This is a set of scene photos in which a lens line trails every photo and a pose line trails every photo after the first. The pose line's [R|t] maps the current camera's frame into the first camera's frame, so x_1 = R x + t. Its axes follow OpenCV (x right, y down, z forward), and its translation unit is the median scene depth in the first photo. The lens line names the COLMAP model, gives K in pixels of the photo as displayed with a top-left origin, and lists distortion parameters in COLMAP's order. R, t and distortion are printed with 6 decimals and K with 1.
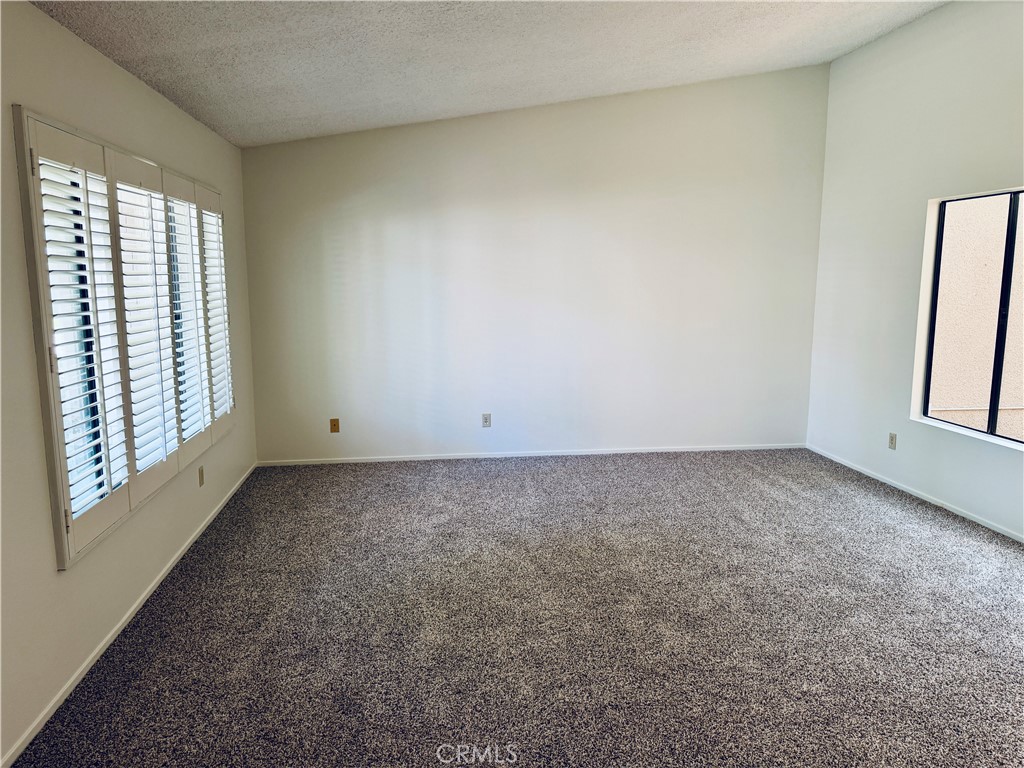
lens RADIAL K [[719.5, 0, 510.8], [0, 719.5, 383.0], [0, 0, 1]] dist [0.030621, -0.053816]
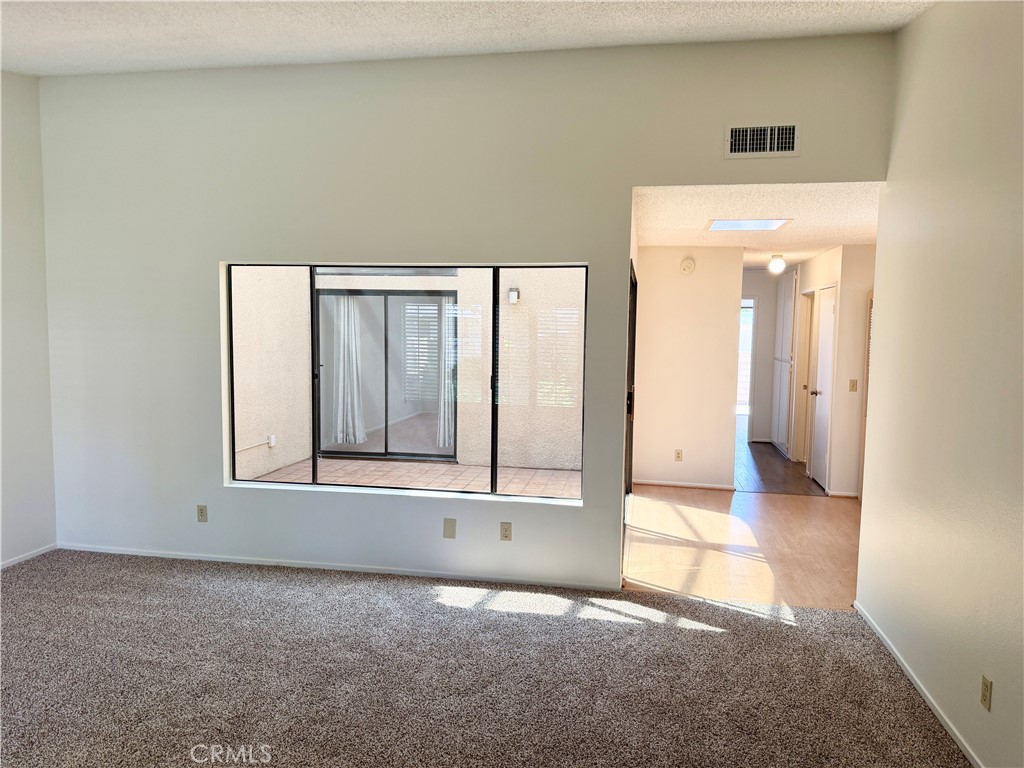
lens RADIAL K [[719.5, 0, 509.1], [0, 719.5, 384.2], [0, 0, 1]] dist [0.030621, -0.053816]
pose [[0.311613, -0.070855, 0.947564, -0.239274], [0.126352, 0.991450, 0.032585, -0.070777], [-0.941771, 0.109572, 0.317902, 0.334849]]
